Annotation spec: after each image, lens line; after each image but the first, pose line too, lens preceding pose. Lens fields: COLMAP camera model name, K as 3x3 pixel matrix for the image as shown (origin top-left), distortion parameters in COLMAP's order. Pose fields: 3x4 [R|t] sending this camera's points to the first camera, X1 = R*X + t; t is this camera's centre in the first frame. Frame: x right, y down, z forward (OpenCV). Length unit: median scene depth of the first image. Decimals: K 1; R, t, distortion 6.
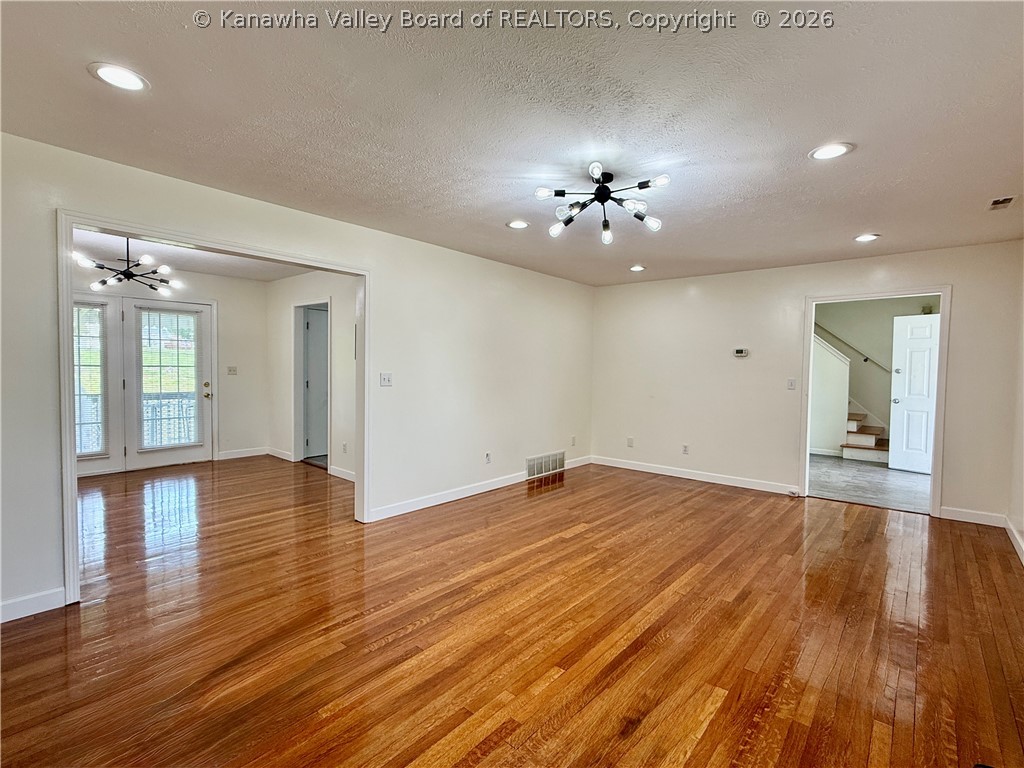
lens RADIAL K [[483.6, 0, 513.9], [0, 483.6, 388.5], [0, 0, 1]] dist [0.001946, -0.000586]
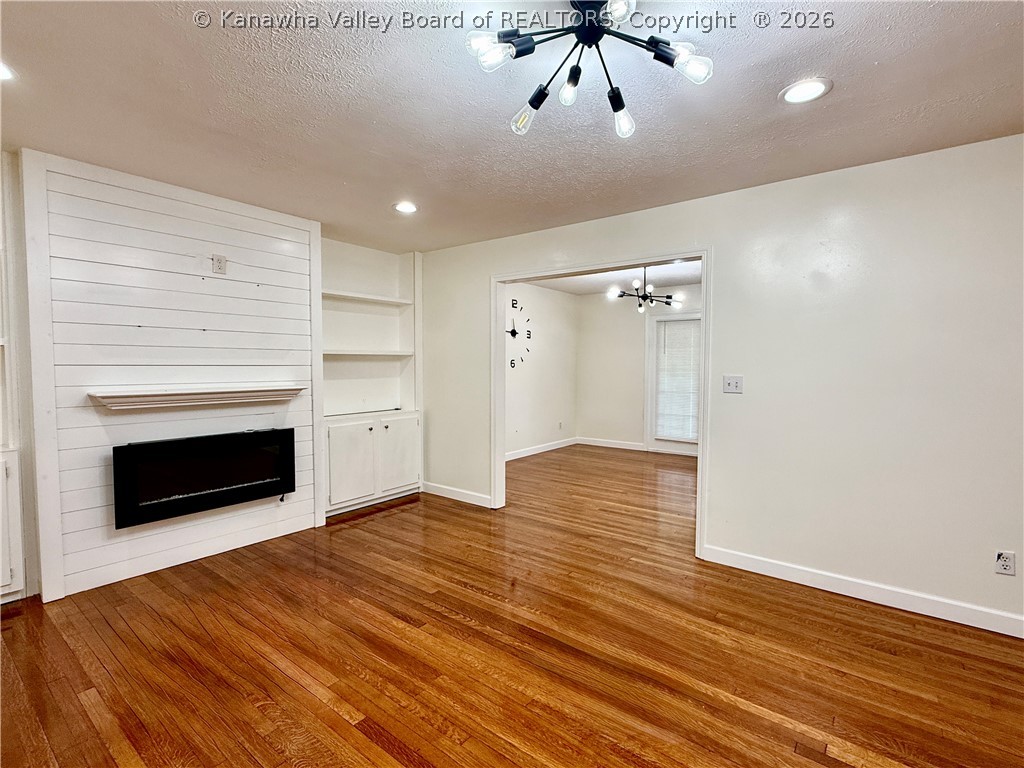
lens RADIAL K [[483.6, 0, 512.9], [0, 483.6, 384.5], [0, 0, 1]] dist [0.001946, -0.000586]
pose [[0.044784, 0.027777, -0.998610, 0.434695], [-0.050318, 0.998407, 0.025515, -0.018672], [0.997729, 0.049105, 0.046110, 0.558415]]
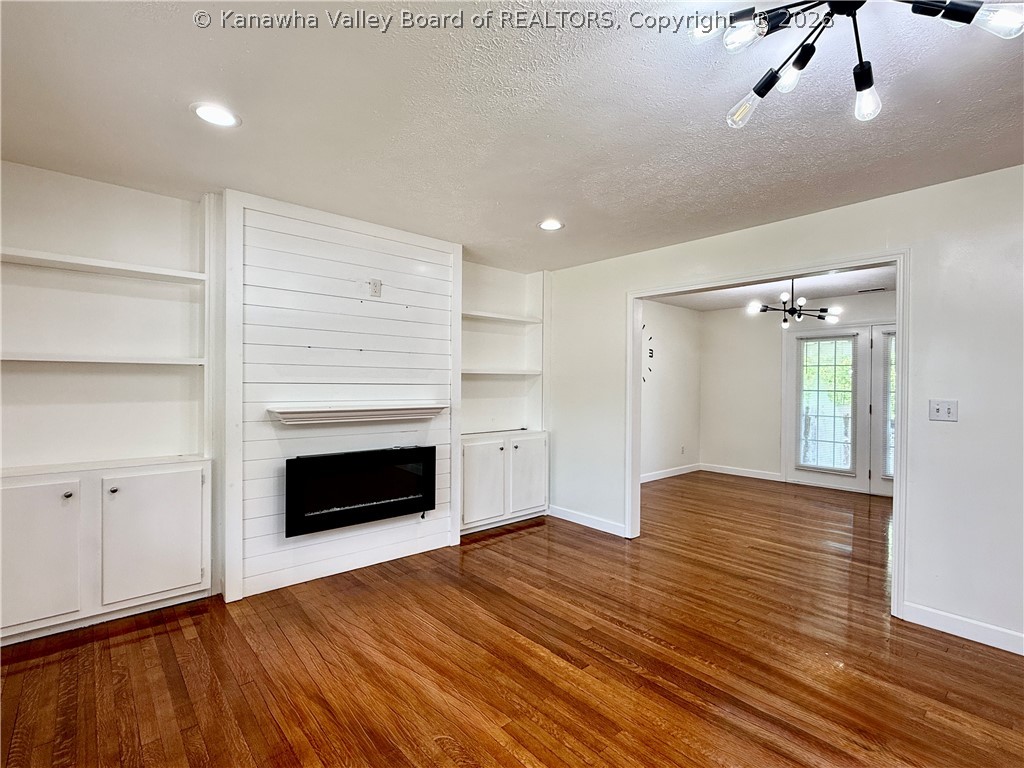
lens RADIAL K [[483.6, 0, 512.6], [0, 483.6, 384.2], [0, 0, 1]] dist [0.001946, -0.000586]
pose [[-0.144538, -0.013621, -0.989406, 0.406803], [-0.059254, 0.998230, -0.005086, -0.015055], [0.987723, 0.057892, -0.145089, 0.477792]]
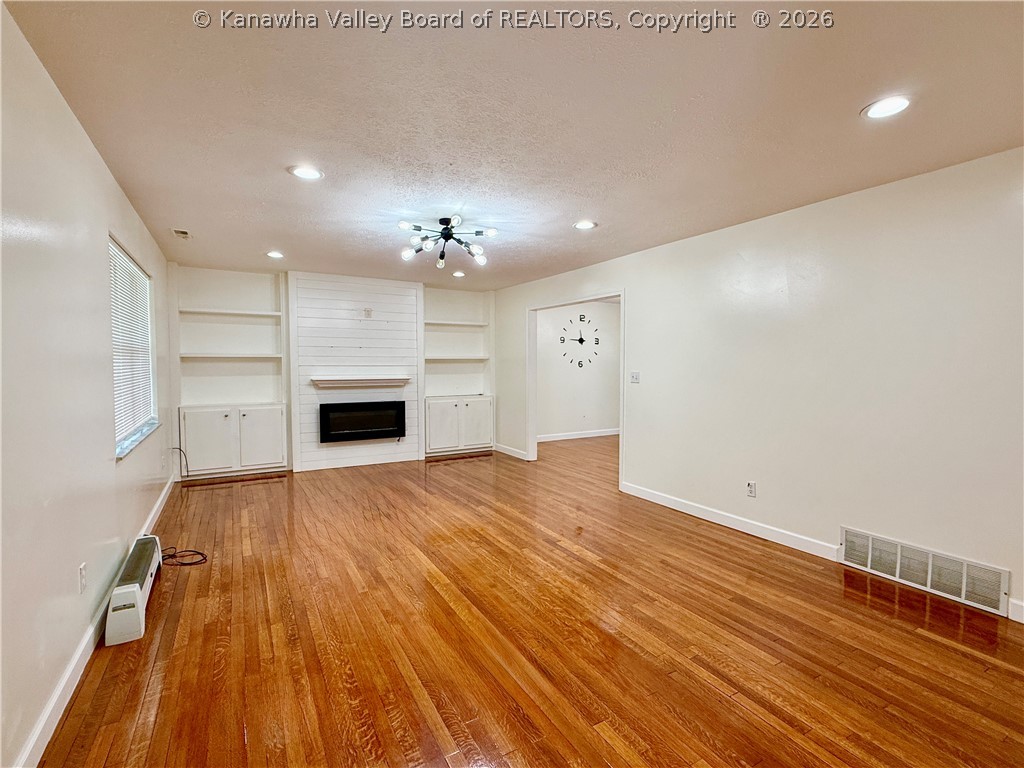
lens RADIAL K [[483.6, 0, 514.1], [0, 483.6, 386.4], [0, 0, 1]] dist [0.001946, -0.000586]
pose [[-0.334622, 0.027982, -0.941937, 0.852027], [-0.049285, 0.997671, 0.047146, -0.033742], [0.941063, 0.062199, -0.332464, 1.006884]]
